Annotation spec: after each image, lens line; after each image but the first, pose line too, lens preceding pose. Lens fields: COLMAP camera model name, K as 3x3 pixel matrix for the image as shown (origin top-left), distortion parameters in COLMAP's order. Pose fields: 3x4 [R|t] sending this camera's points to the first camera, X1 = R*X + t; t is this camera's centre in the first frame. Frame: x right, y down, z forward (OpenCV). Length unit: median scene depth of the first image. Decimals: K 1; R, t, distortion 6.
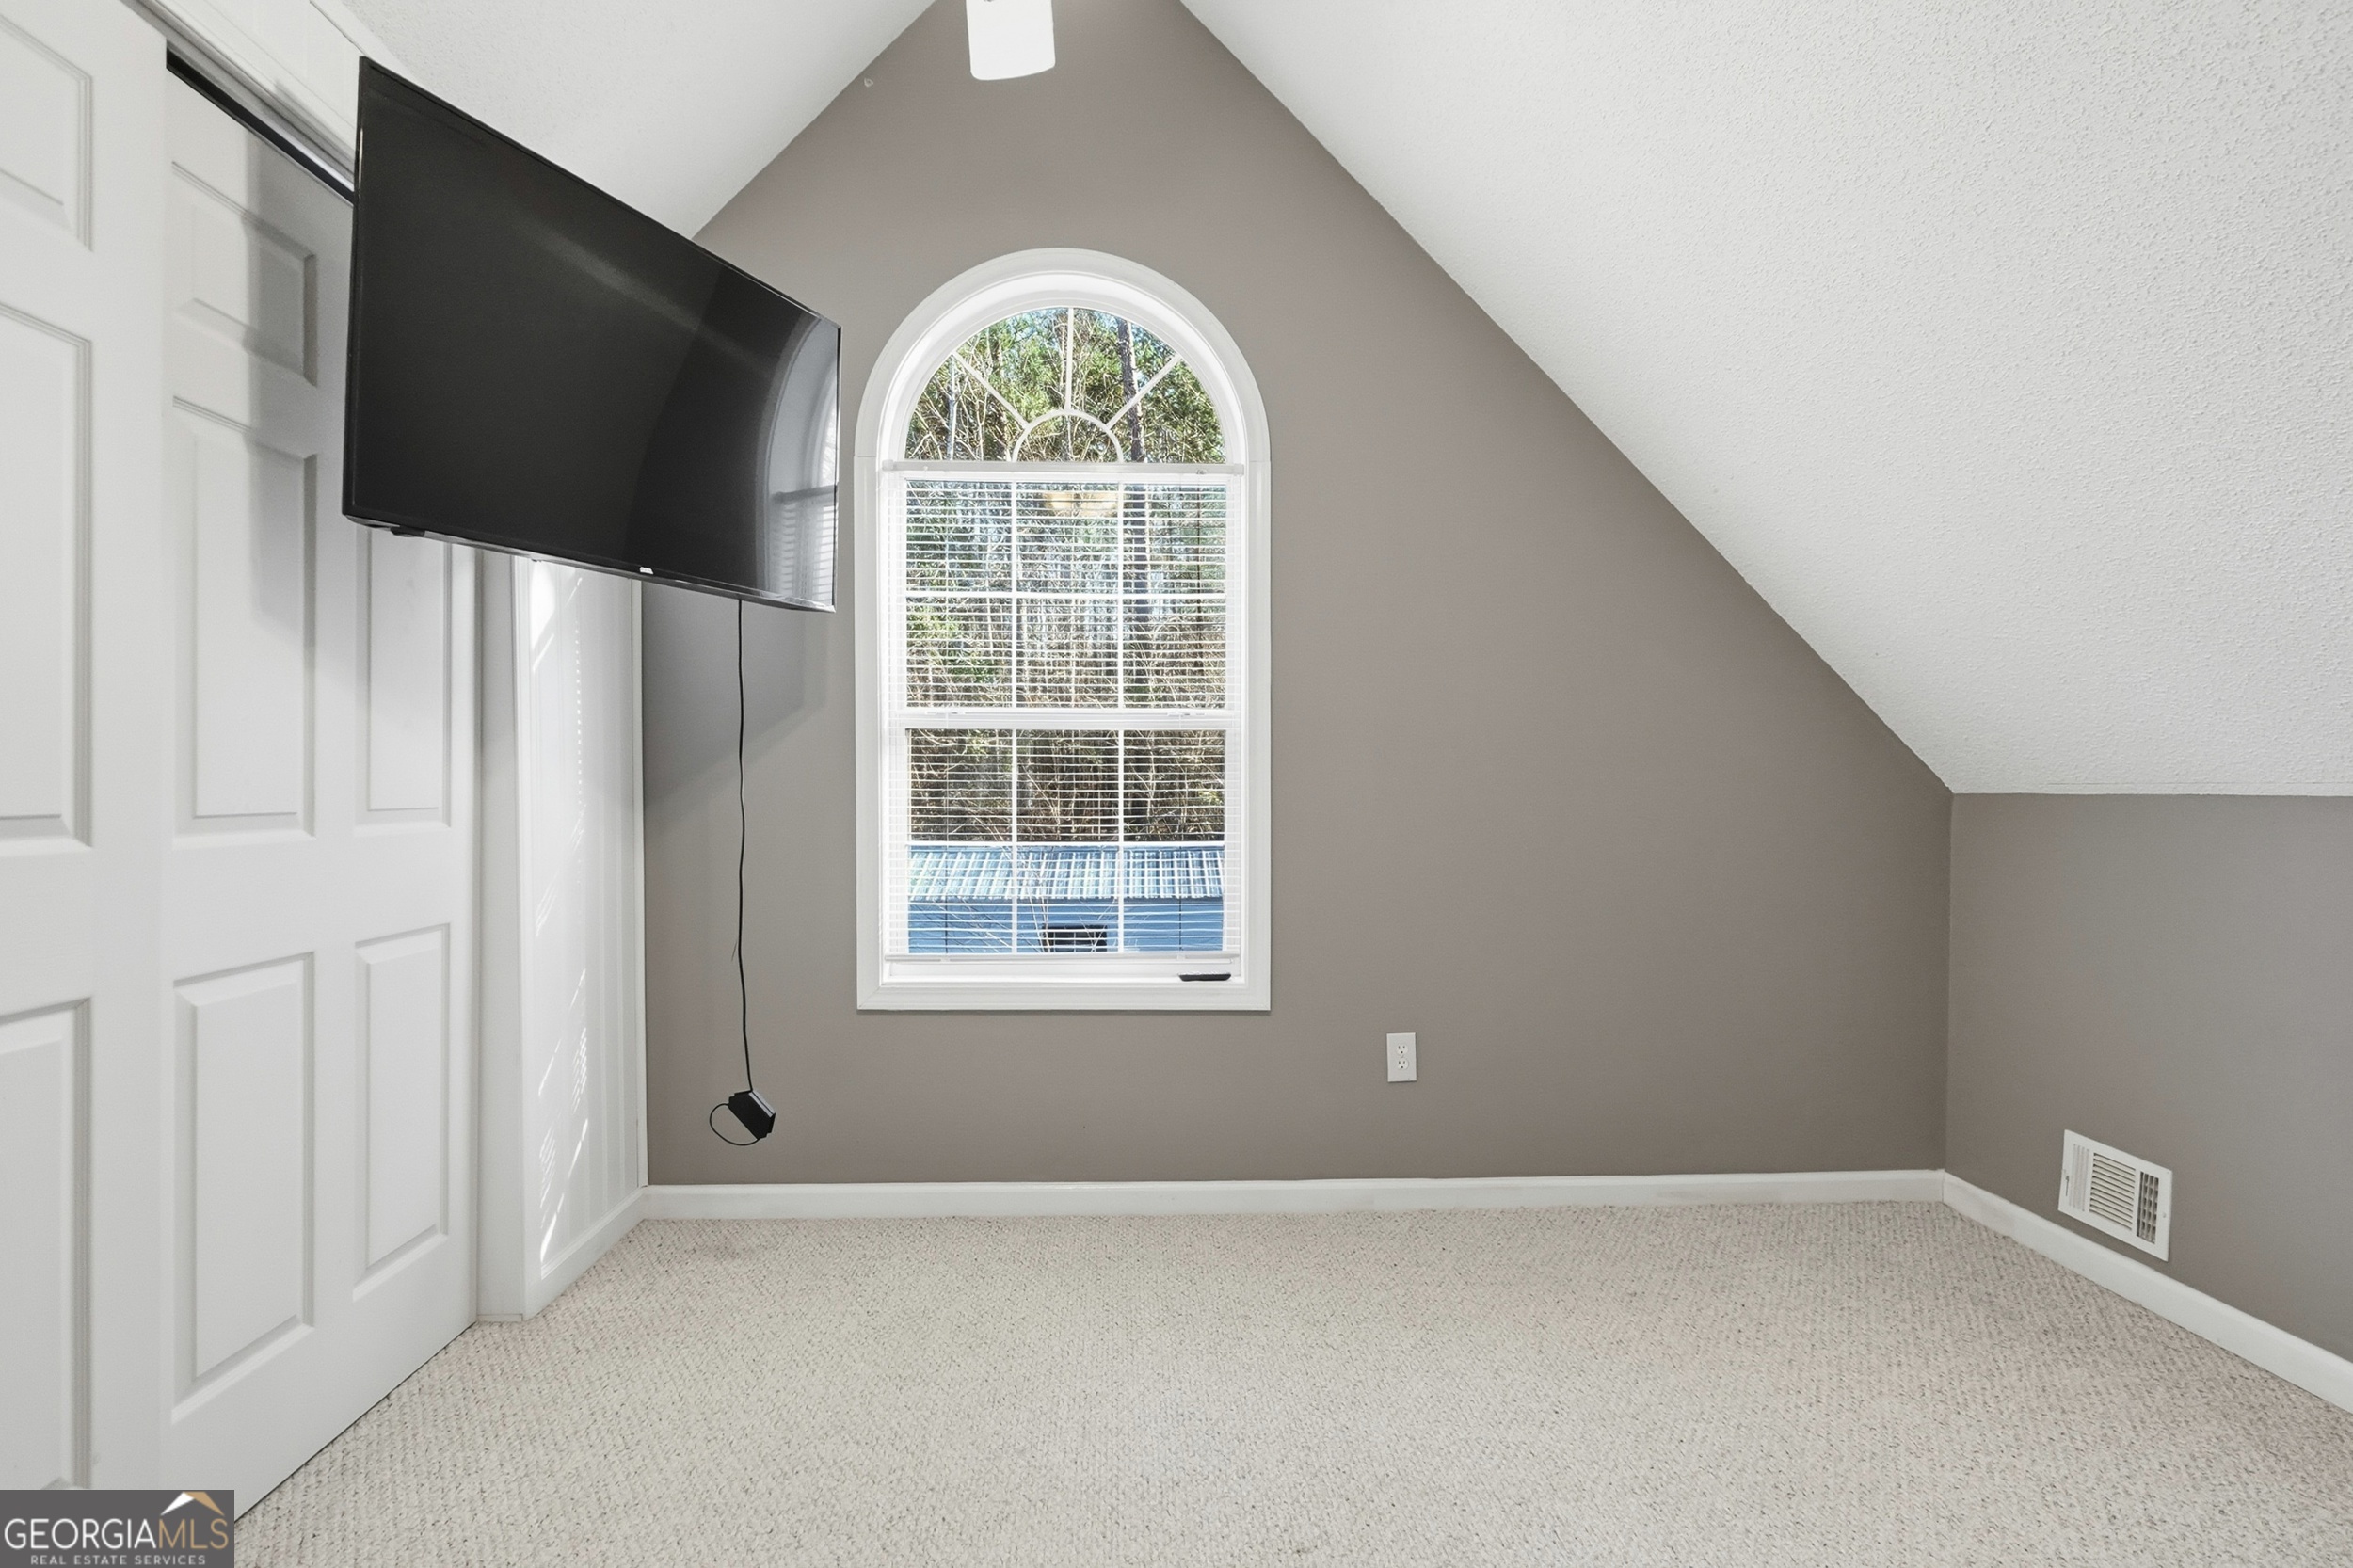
lens RADIAL K [[1233.1, 0, 1178.8], [0, 1233.1, 796.4], [0, 0, 1]] dist [-0.005167, -0.000240]
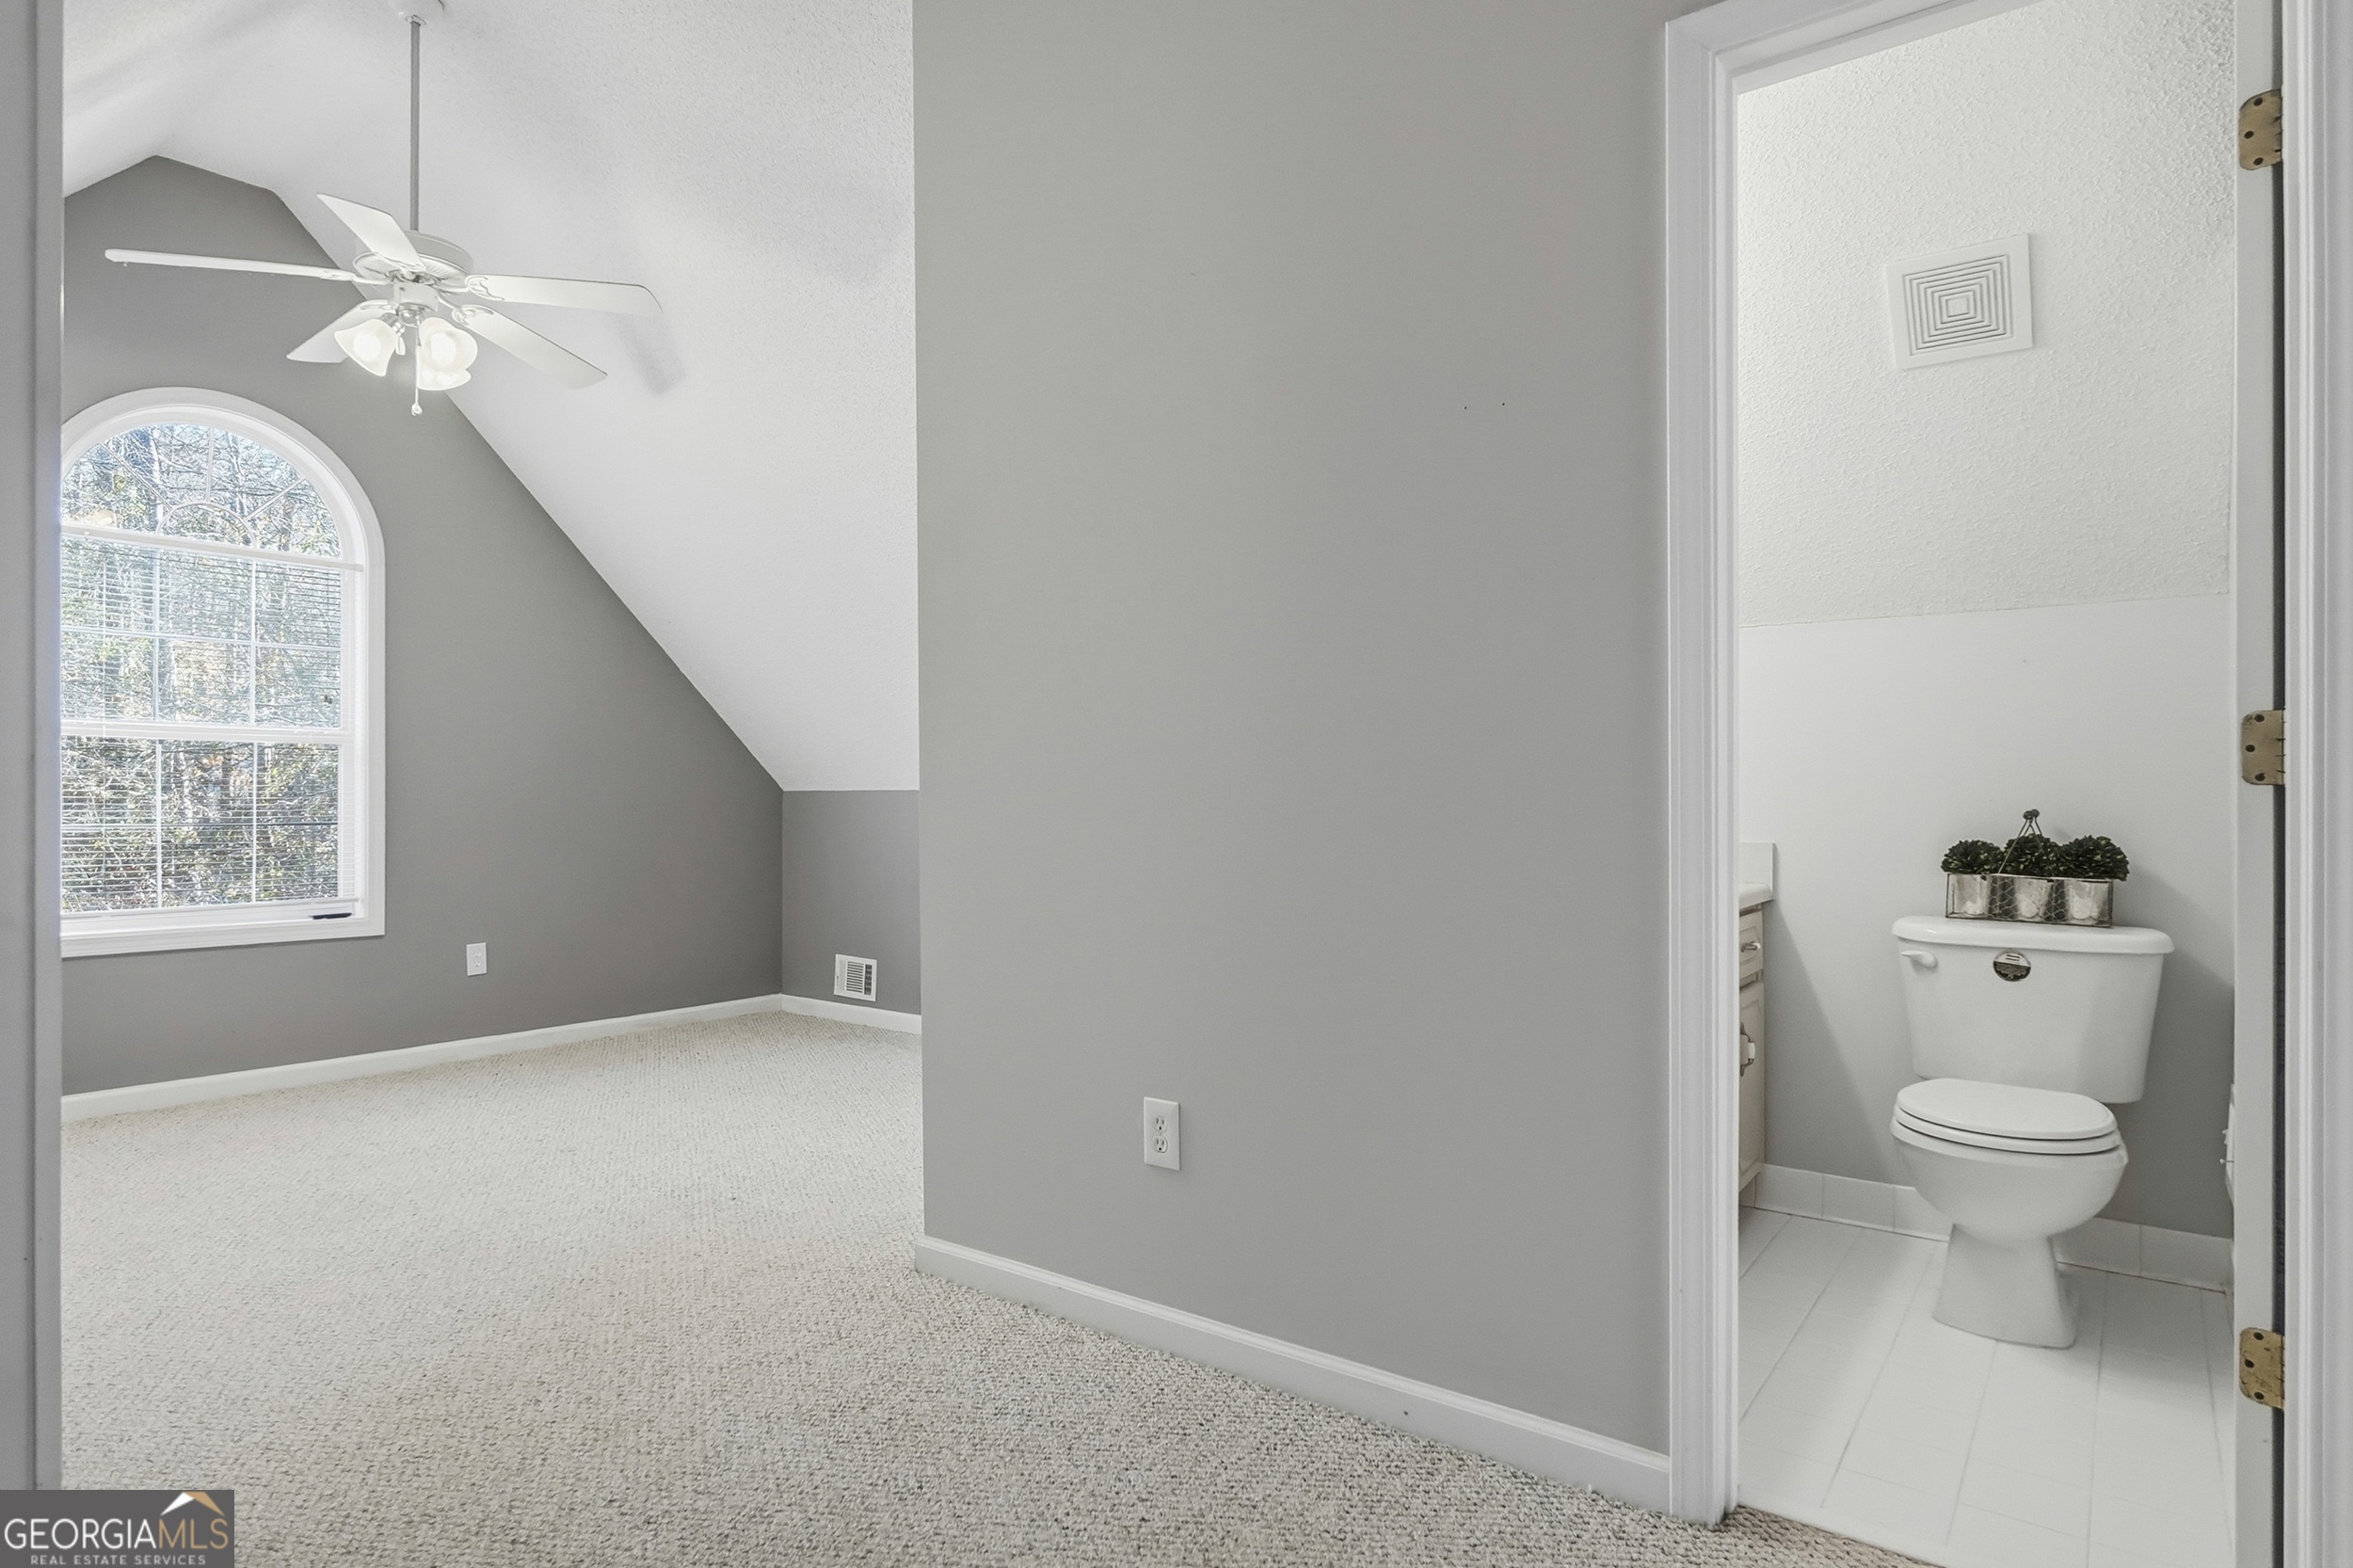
lens RADIAL K [[1284.4, 0, 1167.8], [0, 1284.4, 797.9], [0, 0, 1]] dist [-0.001188, 0.000482]
pose [[0.630773, 0.003131, 0.775961, -0.551330], [0.004066, 0.999965, -0.007340, 0.026198], [-0.775957, 0.007785, 0.630738, -0.728034]]
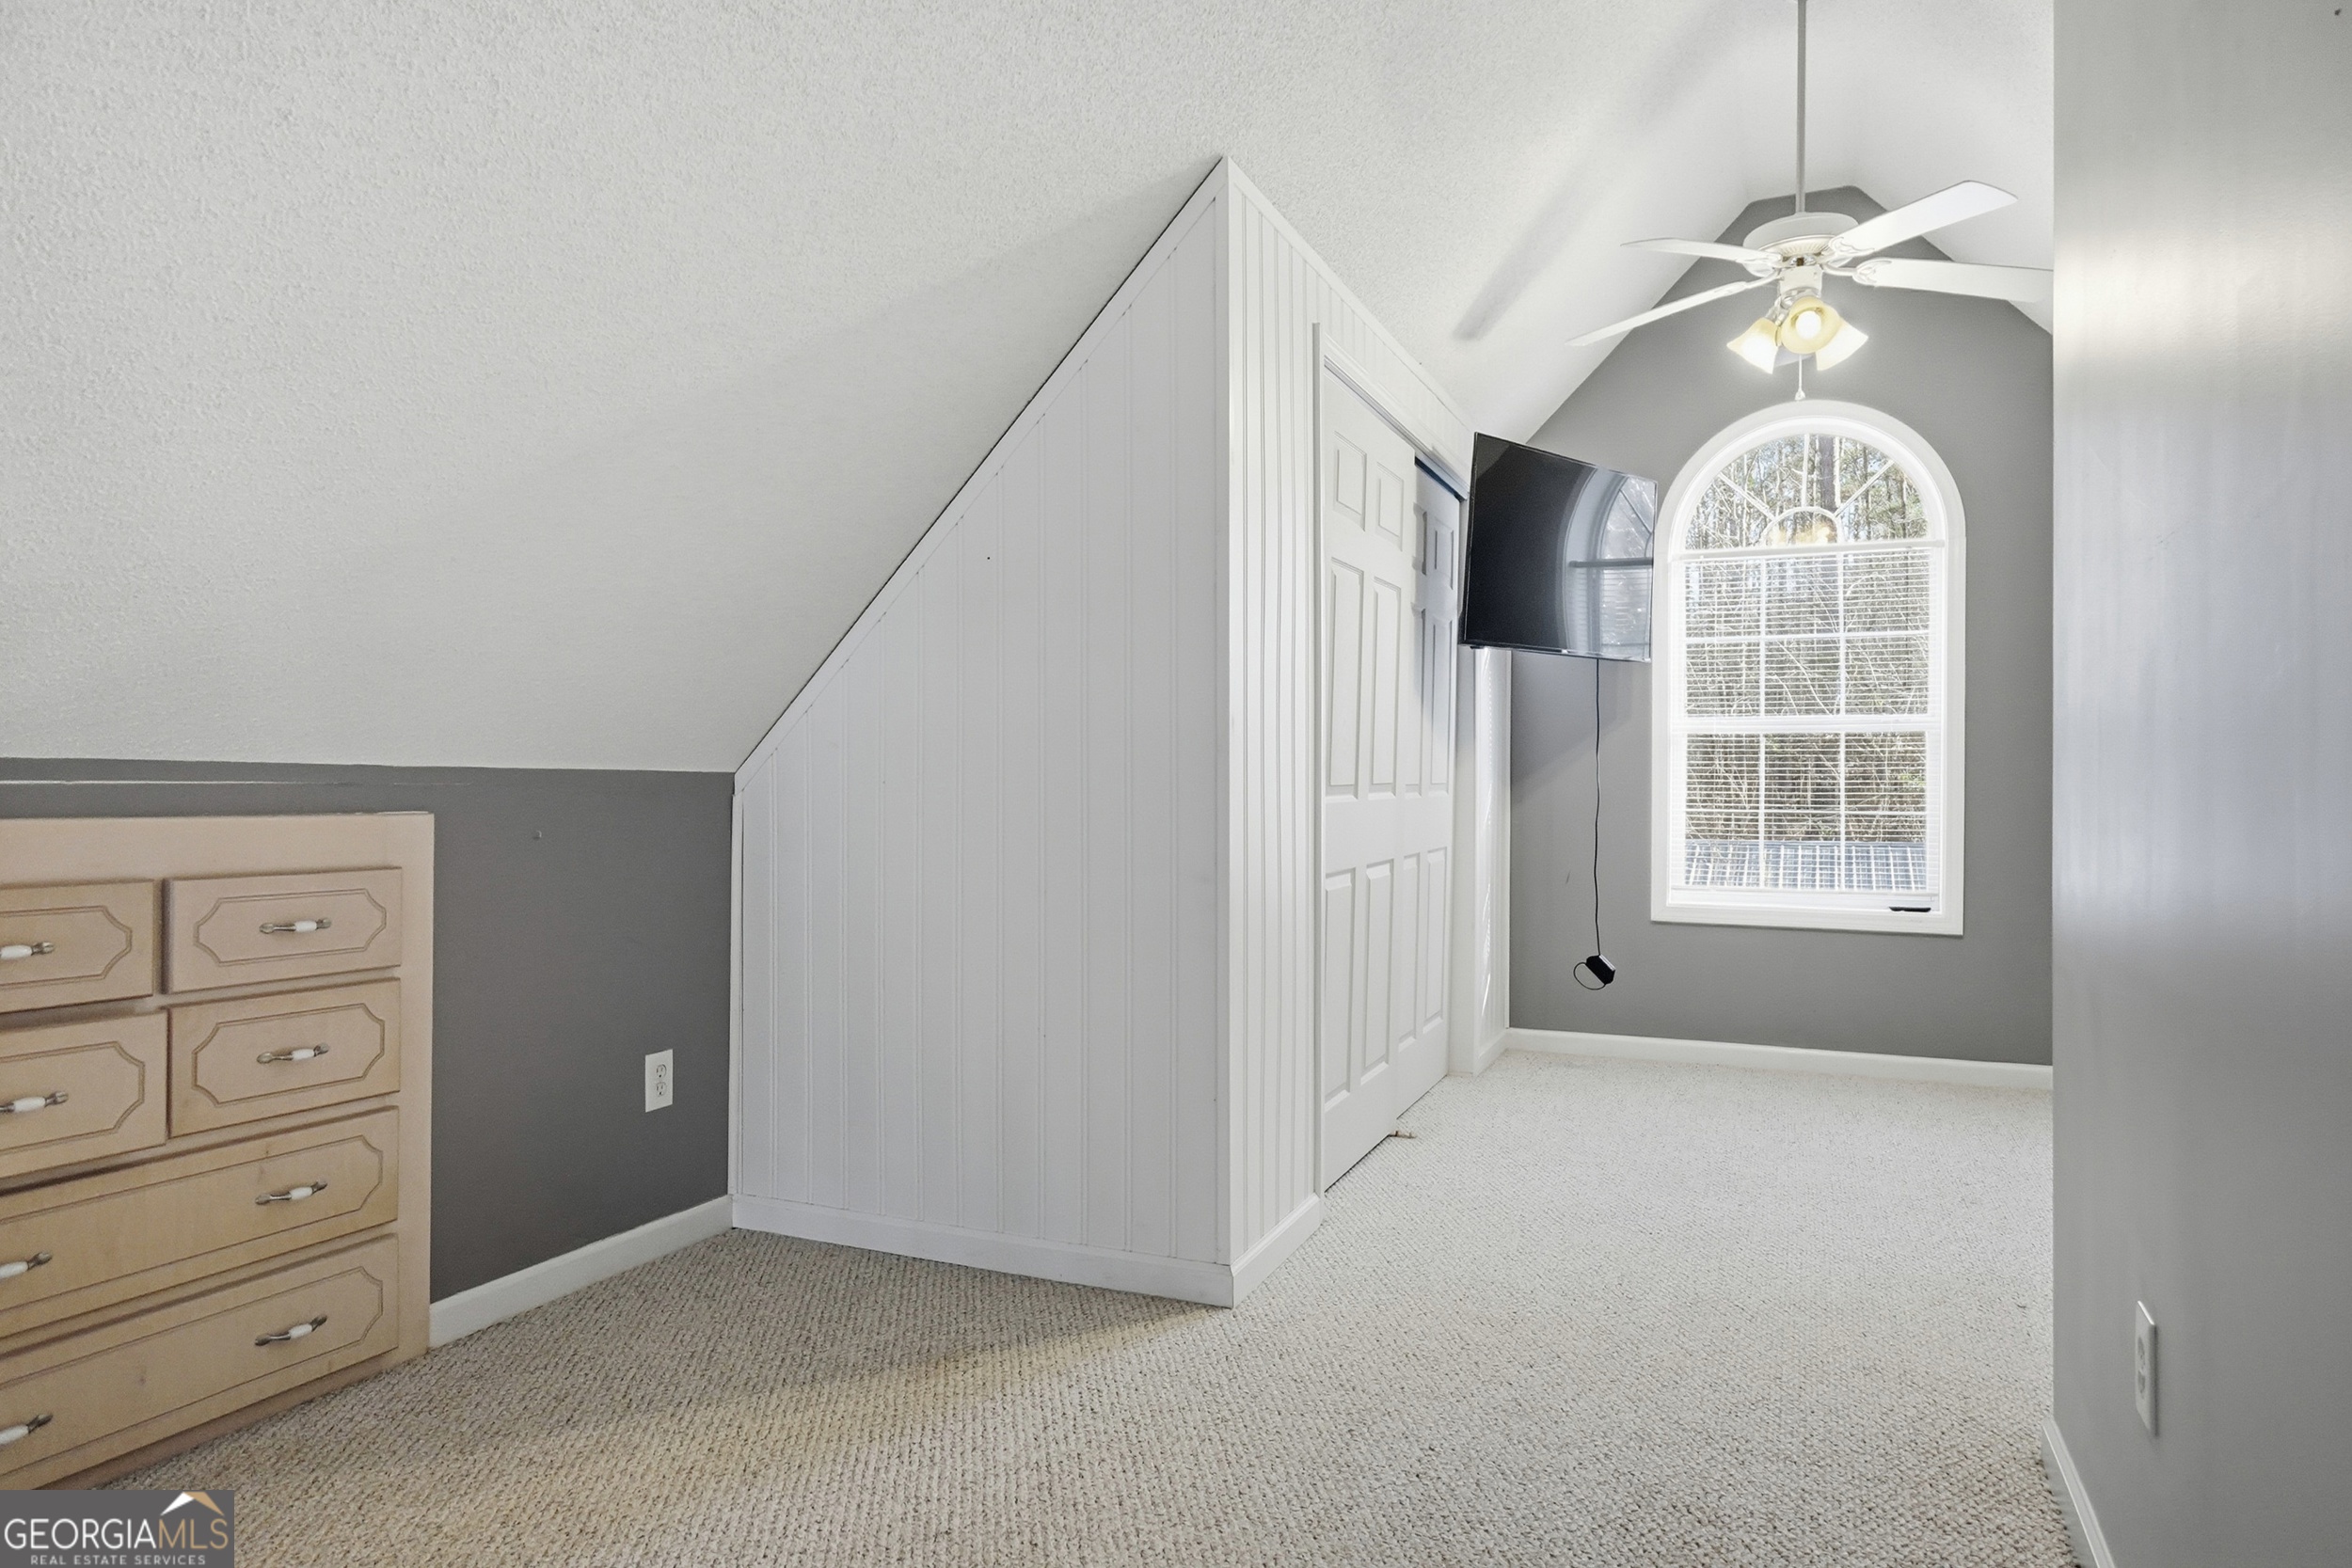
lens RADIAL K [[1464.0, 0, 1167.8], [0, 1464.0, 783.8], [0, 0, 1]] dist [-0.006790, 0.000706]
pose [[0.898820, 0.003811, -0.438302, -0.010036], [-0.004136, 0.999991, 0.000213, 0.009631], [0.438299, 0.001621, 0.898828, -0.883707]]
